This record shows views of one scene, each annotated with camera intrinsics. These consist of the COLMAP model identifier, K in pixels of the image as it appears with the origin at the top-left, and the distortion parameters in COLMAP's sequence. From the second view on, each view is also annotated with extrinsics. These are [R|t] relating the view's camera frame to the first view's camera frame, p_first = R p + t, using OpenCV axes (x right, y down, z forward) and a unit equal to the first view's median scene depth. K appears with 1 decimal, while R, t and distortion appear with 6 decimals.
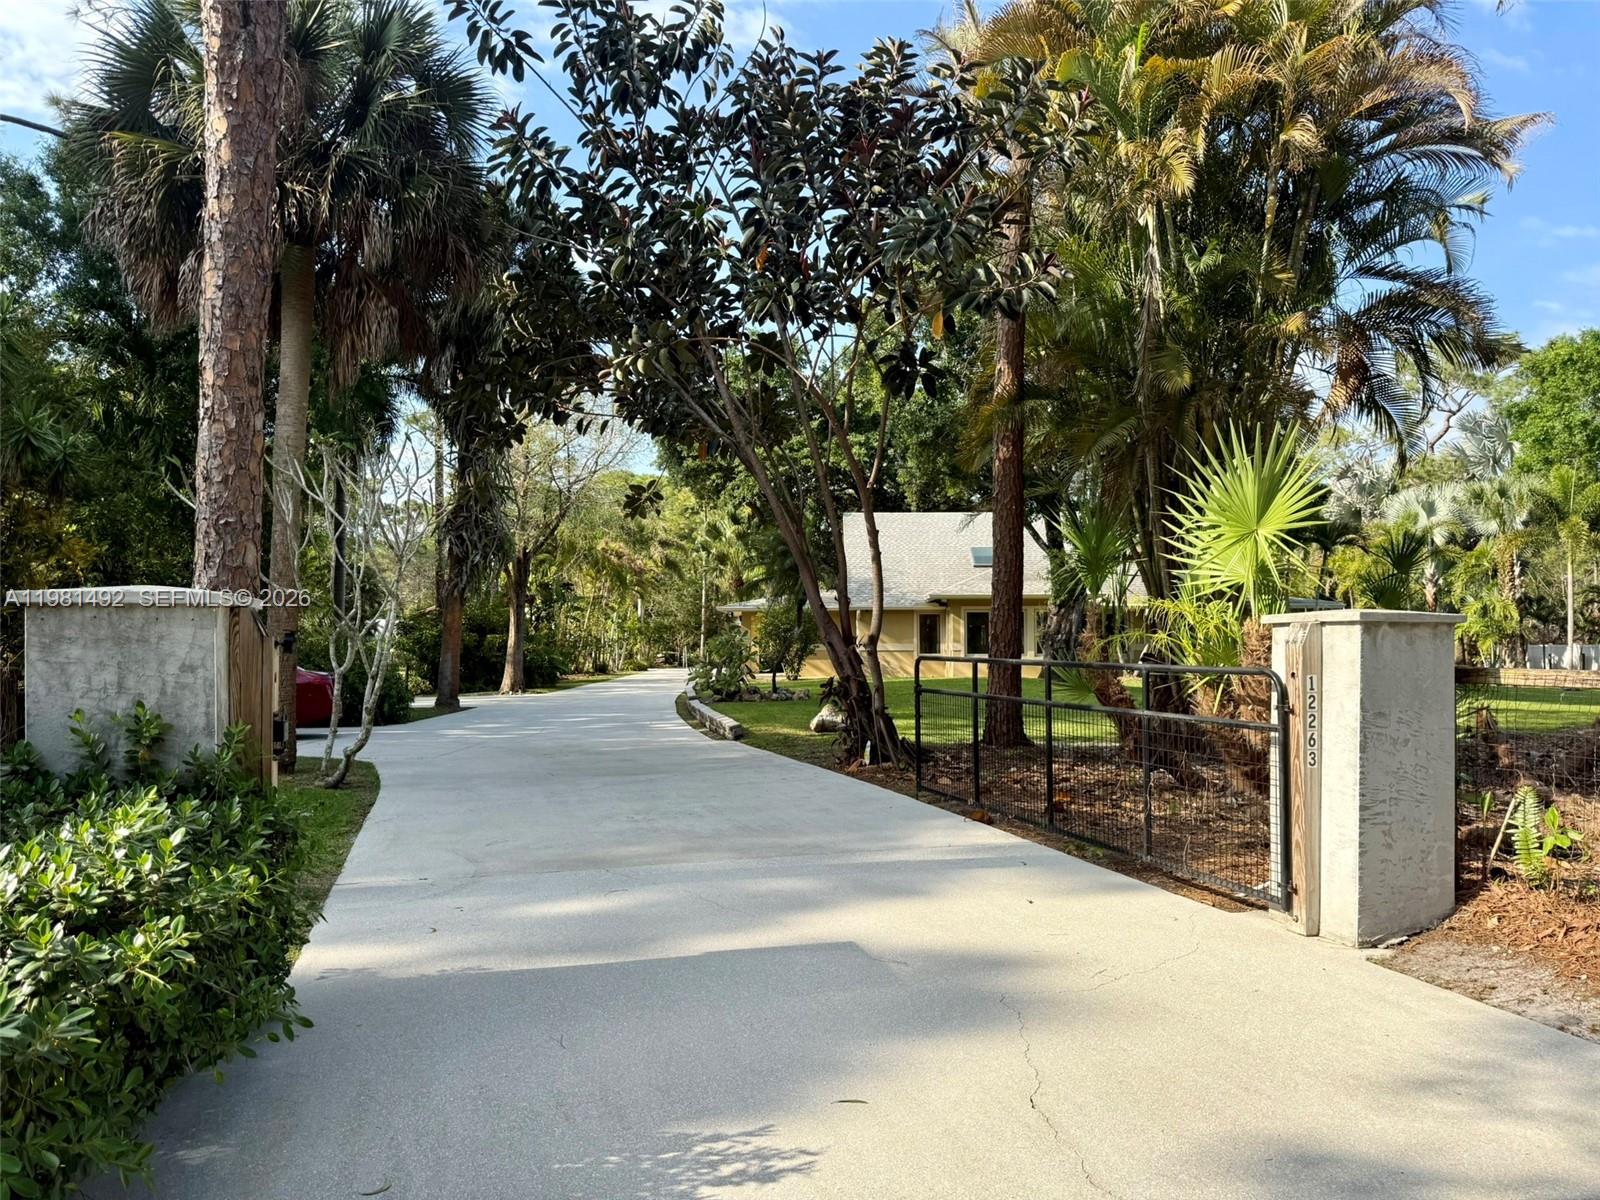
lens RADIAL K [[1143.6, 0, 788.1], [0, 1143.6, 597.1], [0, 0, 1]] dist [0.035930, -0.032794]
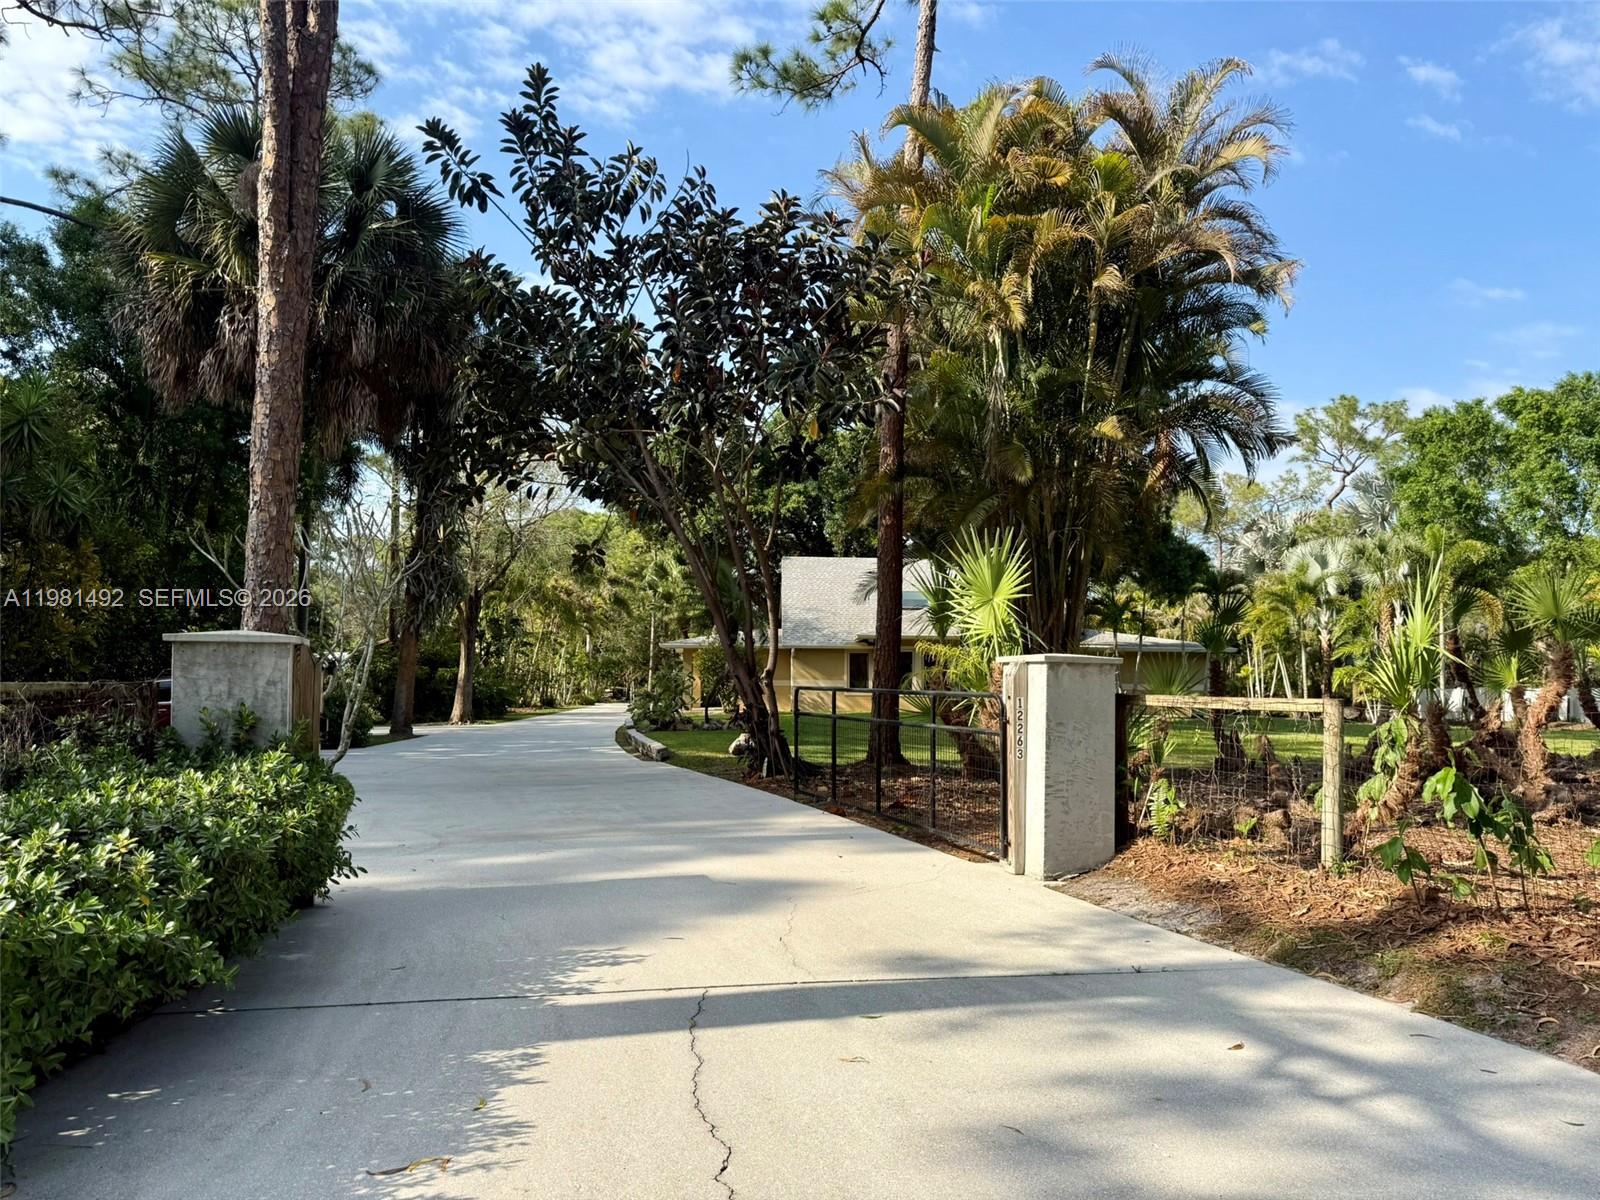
lens RADIAL K [[1143.6, 0, 813.1], [0, 1143.6, 602.7], [0, 0, 1]] dist [0.035930, -0.032794]
pose [[0.997995, 0.014623, 0.061582, 0.046363], [-0.012902, 0.999517, -0.028256, -0.004921], [-0.061966, 0.027405, 0.997702, -0.228641]]
